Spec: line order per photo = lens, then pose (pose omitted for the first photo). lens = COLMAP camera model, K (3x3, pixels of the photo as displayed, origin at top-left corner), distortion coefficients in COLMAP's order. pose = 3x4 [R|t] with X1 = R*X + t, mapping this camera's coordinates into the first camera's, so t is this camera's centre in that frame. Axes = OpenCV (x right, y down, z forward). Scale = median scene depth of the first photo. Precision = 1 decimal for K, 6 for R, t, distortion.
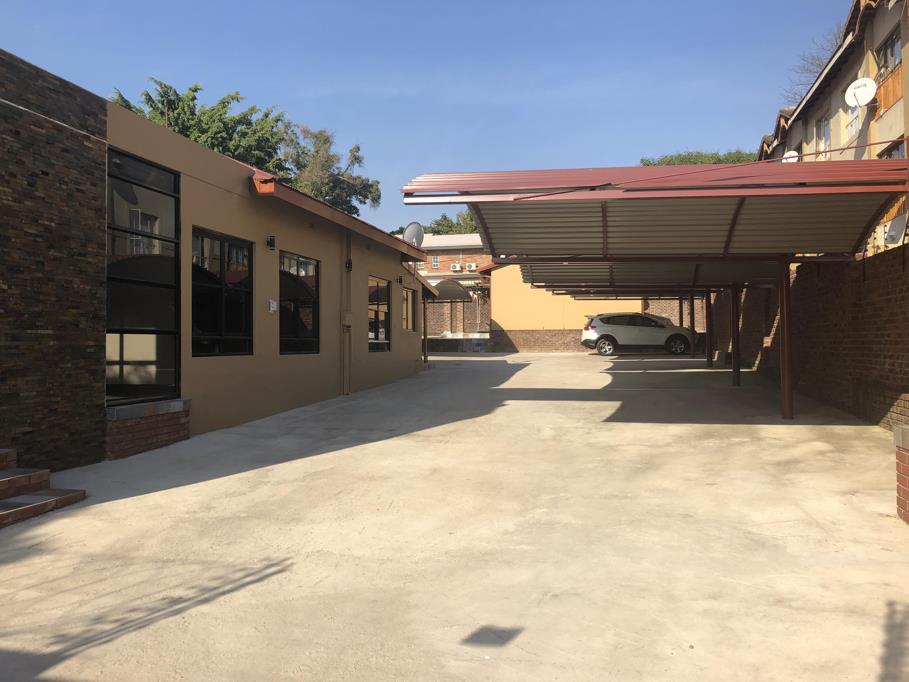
lens RADIAL K [[728.0, 0, 454.6], [0, 728.0, 338.3], [0, 0, 1]] dist [0.005301, -0.012688]
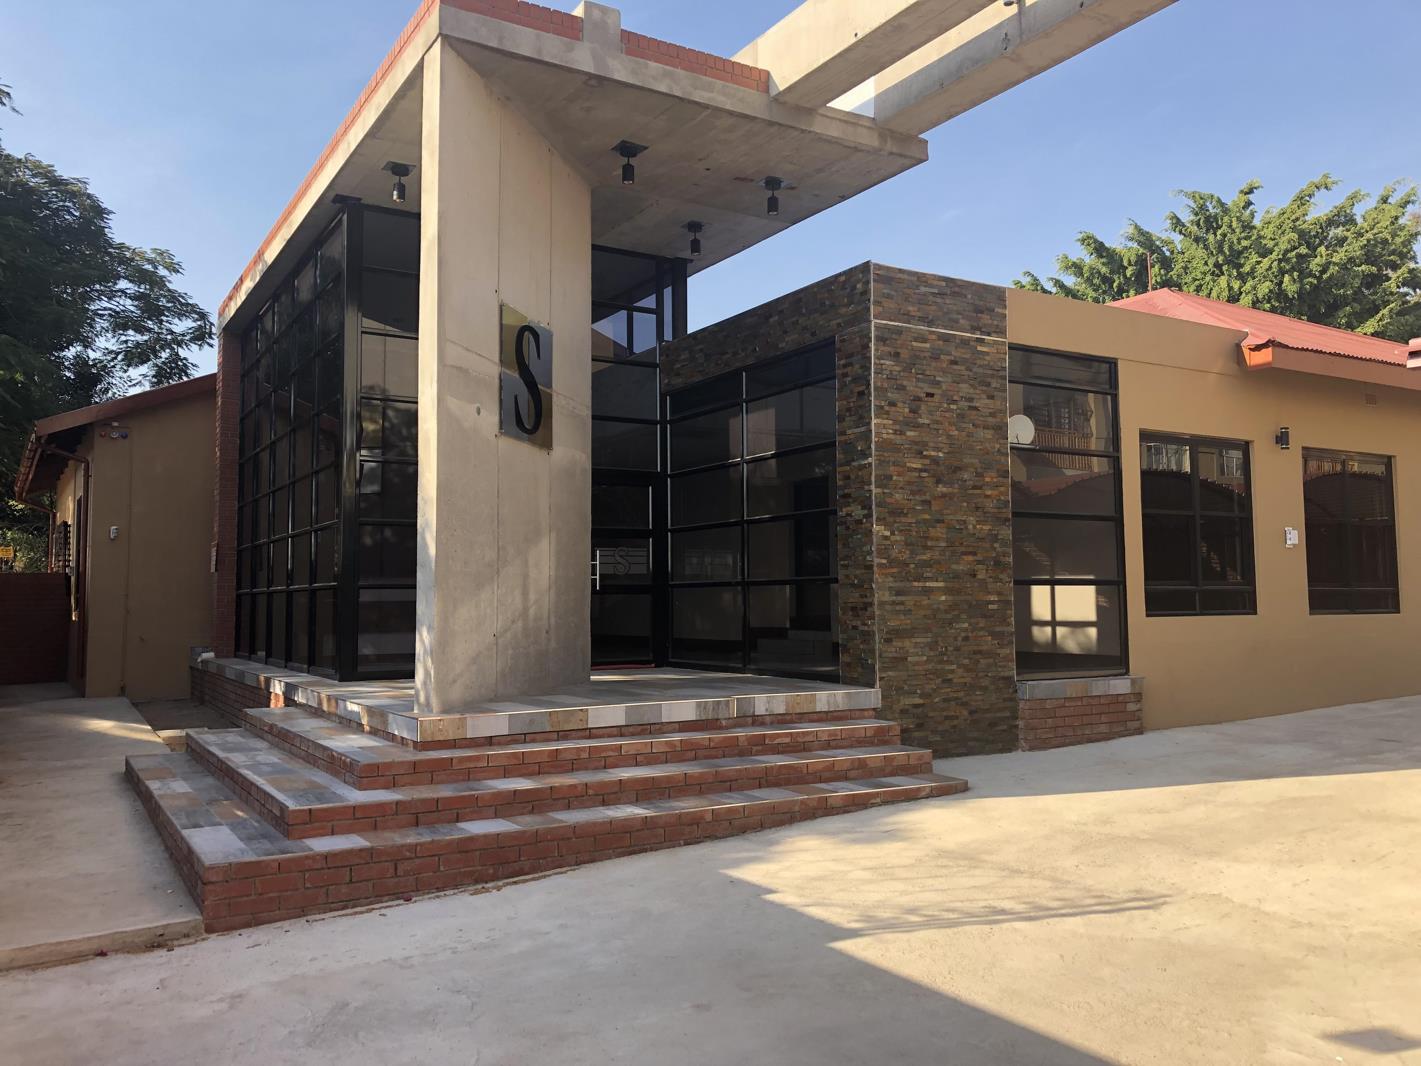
lens RADIAL K [[1138.1, 0, 709.2], [0, 1138.1, 534.0], [0, 0, 1]] dist [0.005301, -0.012688]
pose [[0.692907, -0.043067, -0.719740, 0.175206], [0.009289, 0.998665, -0.050814, -0.002400], [0.720967, 0.028524, 0.692382, -0.074485]]
